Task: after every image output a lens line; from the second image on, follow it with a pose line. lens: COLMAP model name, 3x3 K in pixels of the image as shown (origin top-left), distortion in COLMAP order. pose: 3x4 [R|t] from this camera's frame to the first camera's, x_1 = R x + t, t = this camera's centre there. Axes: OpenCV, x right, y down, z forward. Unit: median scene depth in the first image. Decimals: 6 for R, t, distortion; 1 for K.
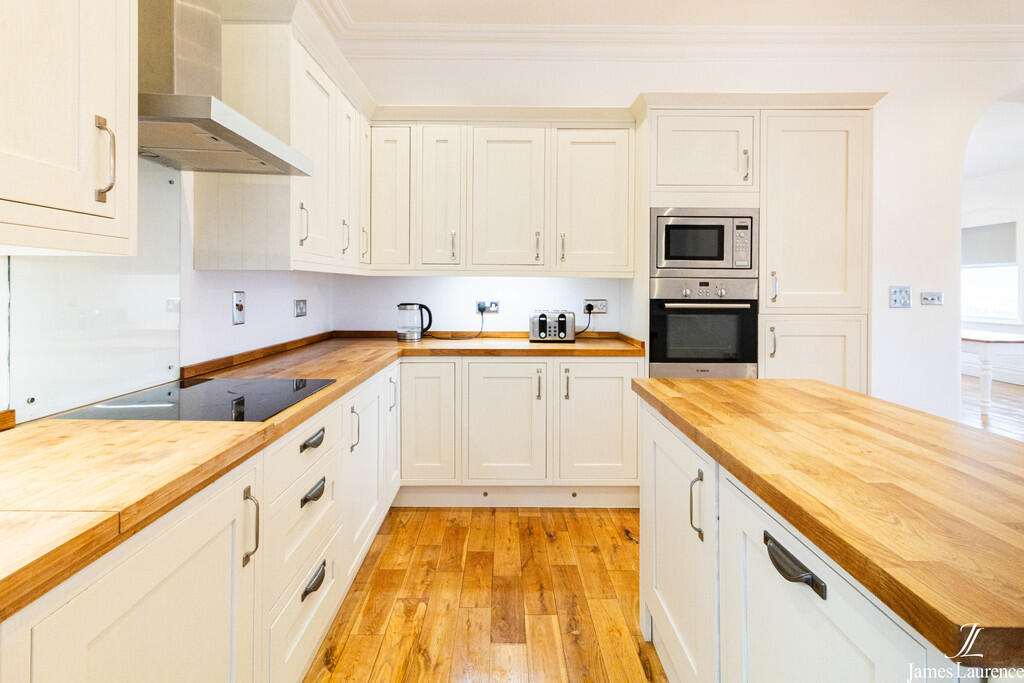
lens RADIAL K [[489.4, 0, 510.6], [0, 489.4, 295.0], [0, 0, 1]] dist [0.002637, 0.000083]
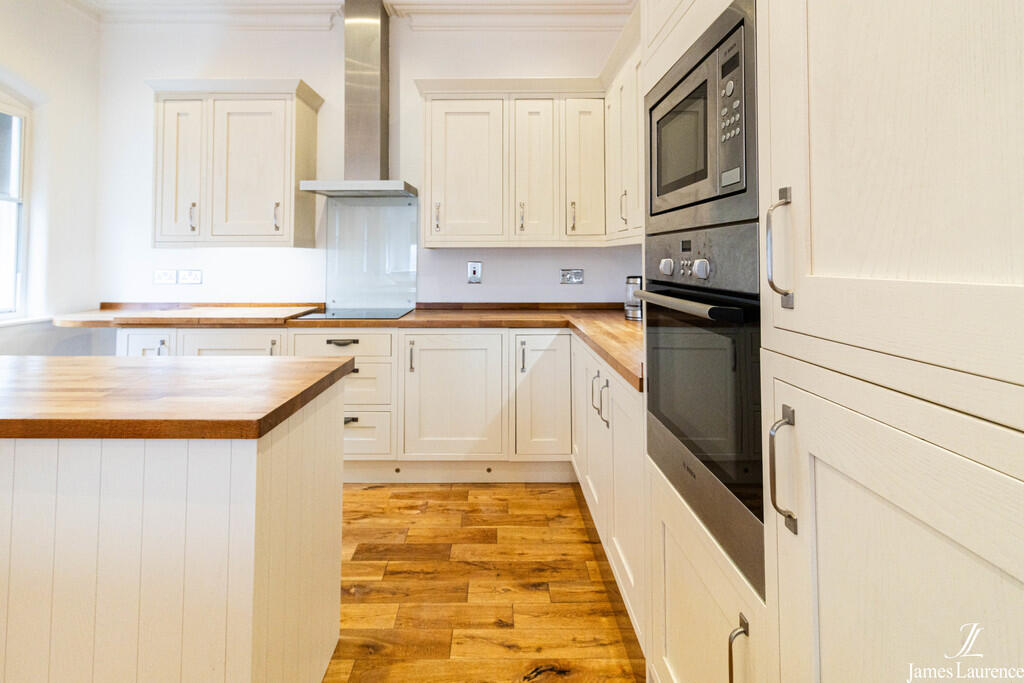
lens RADIAL K [[501.5, 0, 489.2], [0, 501.5, 243.6], [0, 0, 1]] dist [0.000088, -0.000151]
pose [[-0.014574, -0.034103, -0.999312, 0.795014], [-0.014335, 0.999323, -0.033894, -0.008356], [0.999791, 0.013831, -0.015053, 0.846462]]
